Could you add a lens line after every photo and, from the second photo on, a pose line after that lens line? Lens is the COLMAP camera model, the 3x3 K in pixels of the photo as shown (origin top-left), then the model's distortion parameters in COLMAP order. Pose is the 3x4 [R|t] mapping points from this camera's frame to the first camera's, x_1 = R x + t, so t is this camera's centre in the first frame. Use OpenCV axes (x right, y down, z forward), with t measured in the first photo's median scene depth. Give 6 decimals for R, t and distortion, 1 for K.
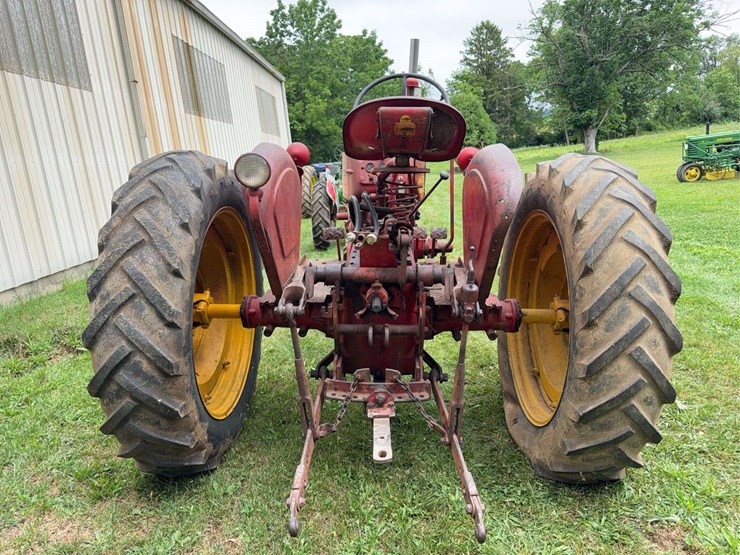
lens RADIAL K [[524.6, 0, 372.7], [0, 524.6, 280.4], [0, 0, 1]] dist [0.082808, -0.097879]
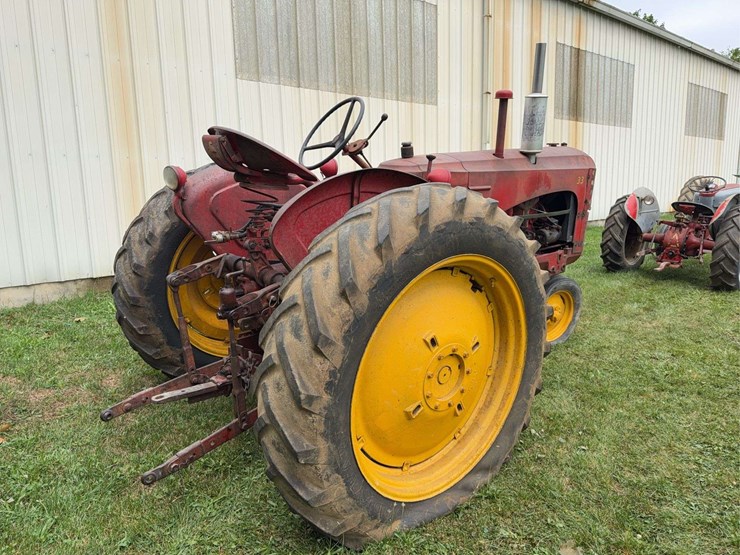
lens RADIAL K [[524.6, 0, 372.7], [0, 524.6, 280.4], [0, 0, 1]] dist [0.082808, -0.097879]
pose [[0.669105, 0.201923, -0.715211, 0.114994], [-0.203262, 0.975408, 0.085225, -0.016100], [0.714831, 0.088351, 0.693693, 0.039845]]
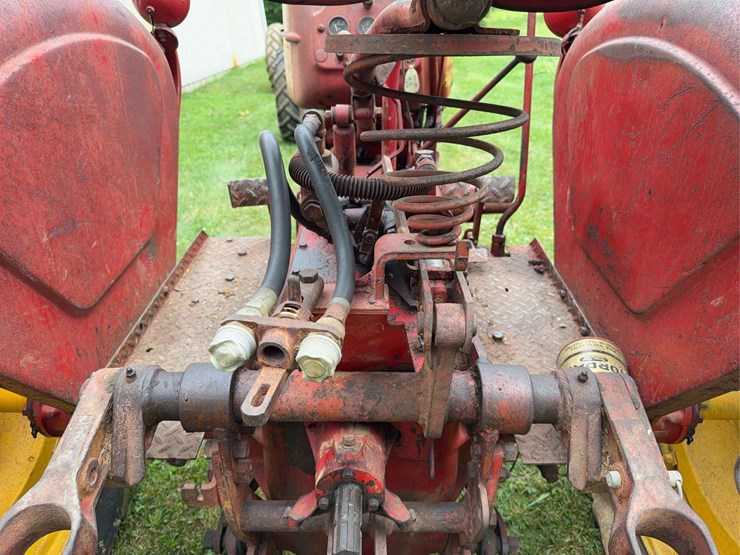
lens RADIAL K [[534.5, 0, 368.8], [0, 534.5, 279.1], [0, 0, 1]] dist [0.046678, -0.063728]
pose [[0.999853, -0.010292, 0.013739, 0.001770], [0.006905, 0.973862, 0.227035, -0.016878], [-0.015717, -0.226907, 0.973790, 0.076969]]
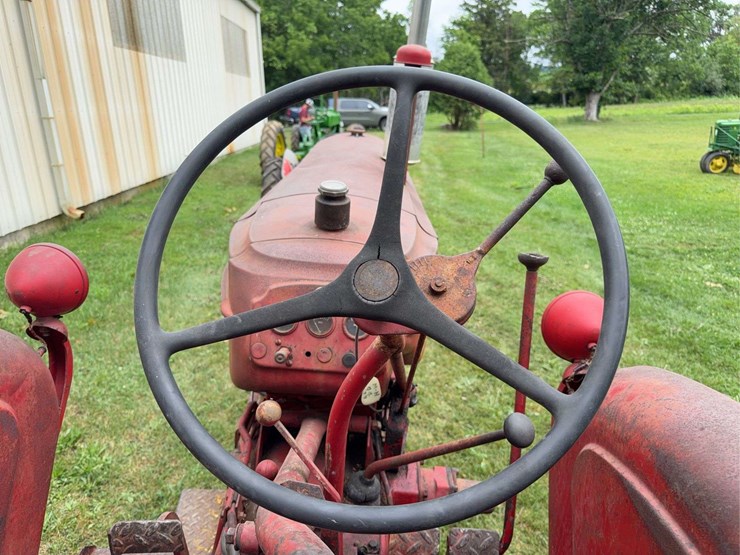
lens RADIAL K [[534.5, 0, 368.8], [0, 534.5, 279.1], [0, 0, 1]] dist [0.046678, -0.063728]
pose [[0.997137, 0.064331, 0.039748, 0.005138], [-0.067654, 0.993745, 0.088847, -0.040247], [-0.033784, -0.091282, 0.995252, 0.095992]]
